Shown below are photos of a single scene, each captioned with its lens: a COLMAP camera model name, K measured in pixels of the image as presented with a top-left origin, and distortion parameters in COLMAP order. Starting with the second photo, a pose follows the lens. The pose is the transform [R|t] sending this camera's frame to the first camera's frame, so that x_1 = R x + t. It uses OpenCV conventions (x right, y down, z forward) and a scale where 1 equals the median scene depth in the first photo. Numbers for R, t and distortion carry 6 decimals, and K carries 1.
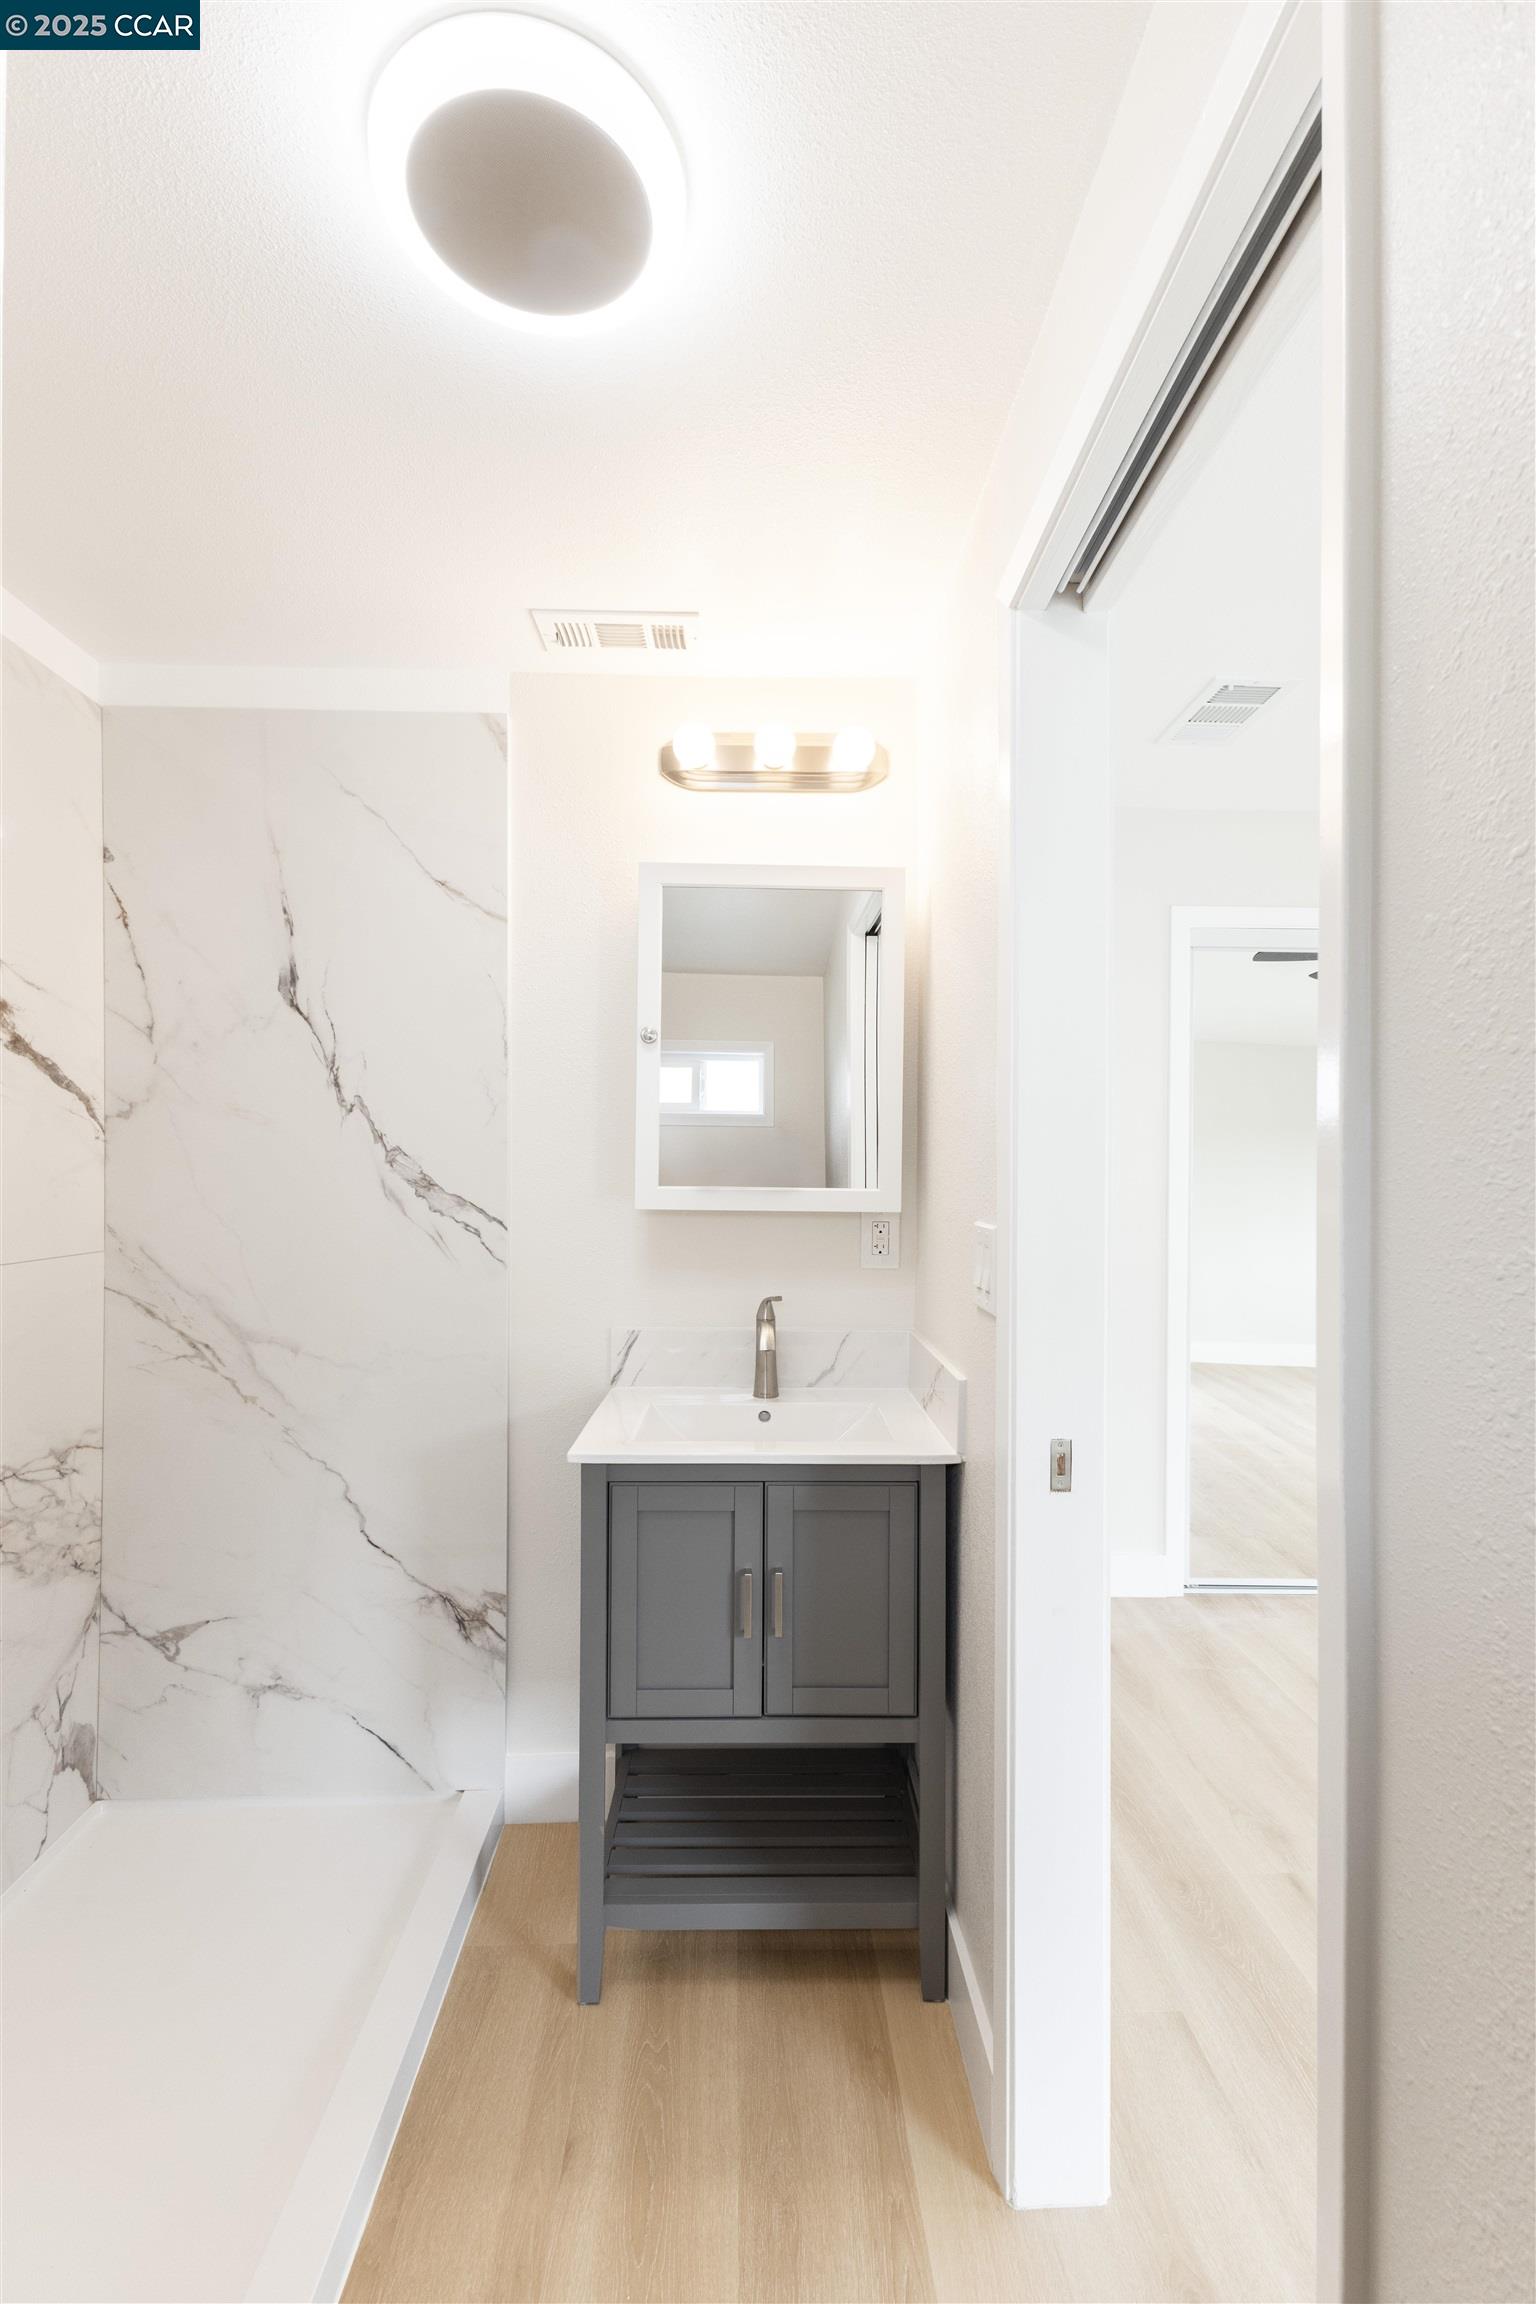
lens RADIAL K [[1007.3, 0, 741.3], [0, 1007.3, 1158.0], [0, 0, 1]] dist [0.006647, -0.000818]
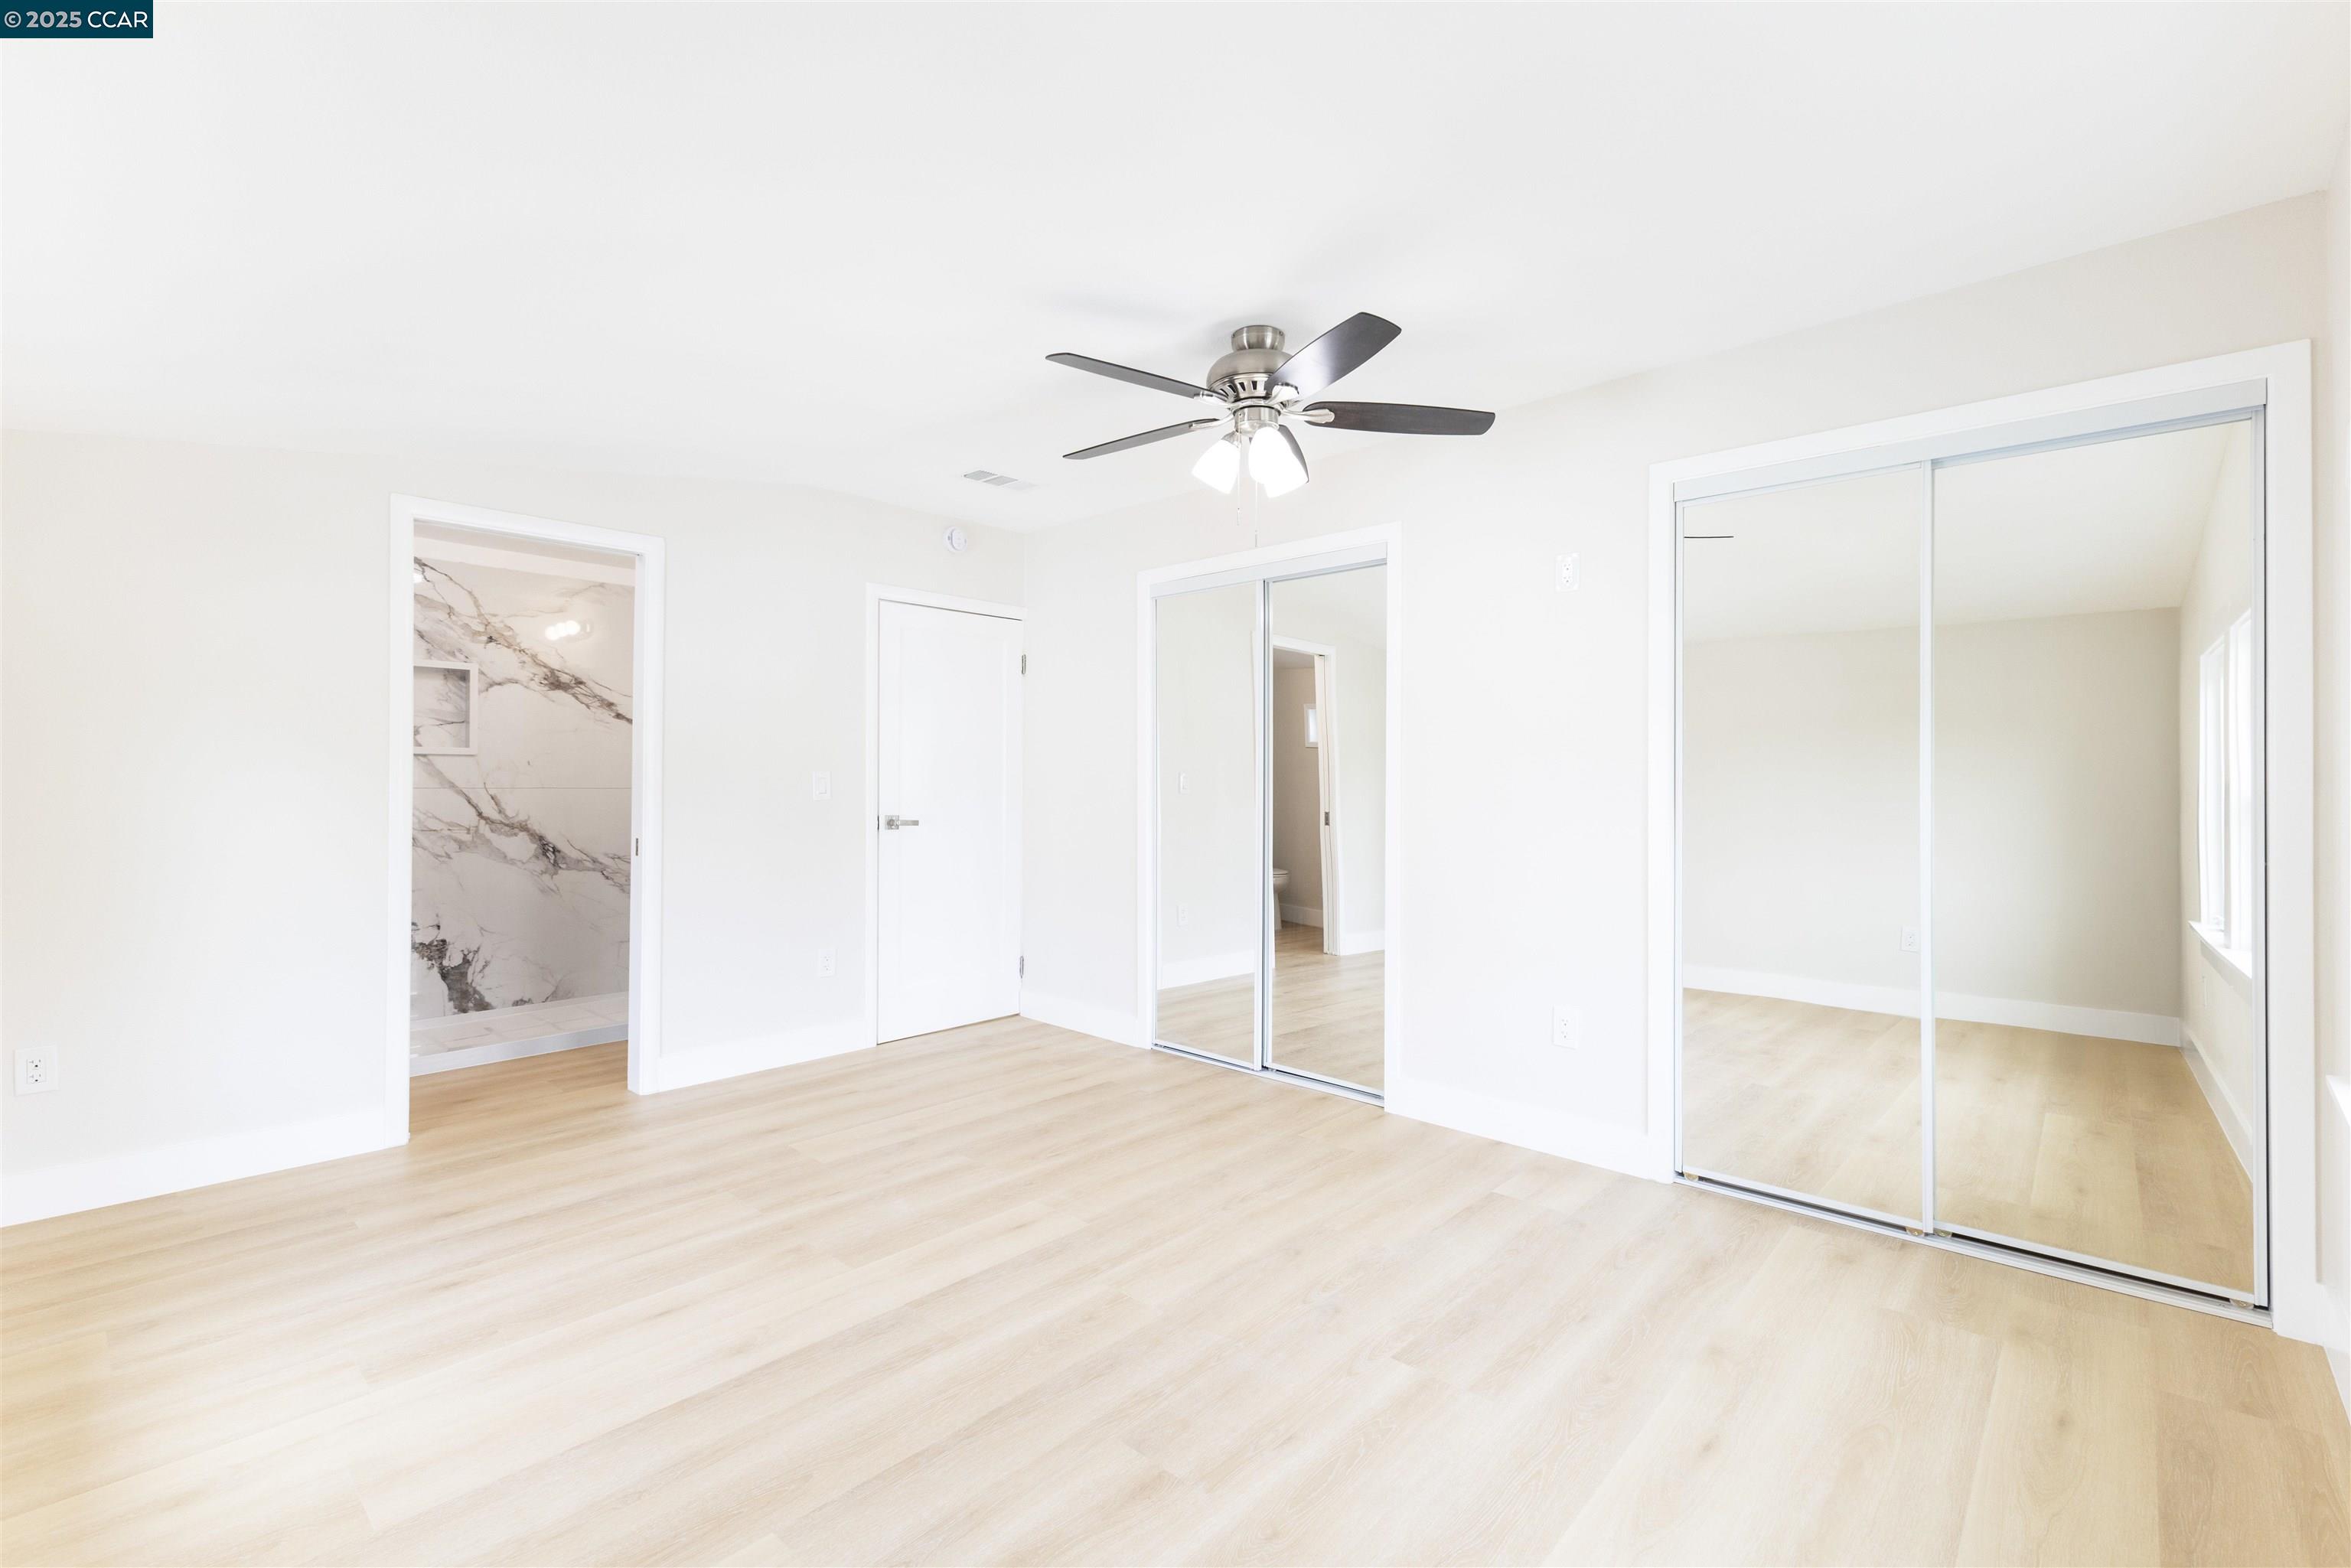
lens RADIAL K [[1027.8, 0, 1203.7], [0, 1027.8, 781.3], [0, 0, 1]] dist [0.006647, -0.000818]
pose [[0.764457, 0.002604, -0.644669, 2.024715], [-0.000474, 0.999994, 0.003477, 0.053882], [0.644675, -0.002353, 0.764454, -0.123072]]
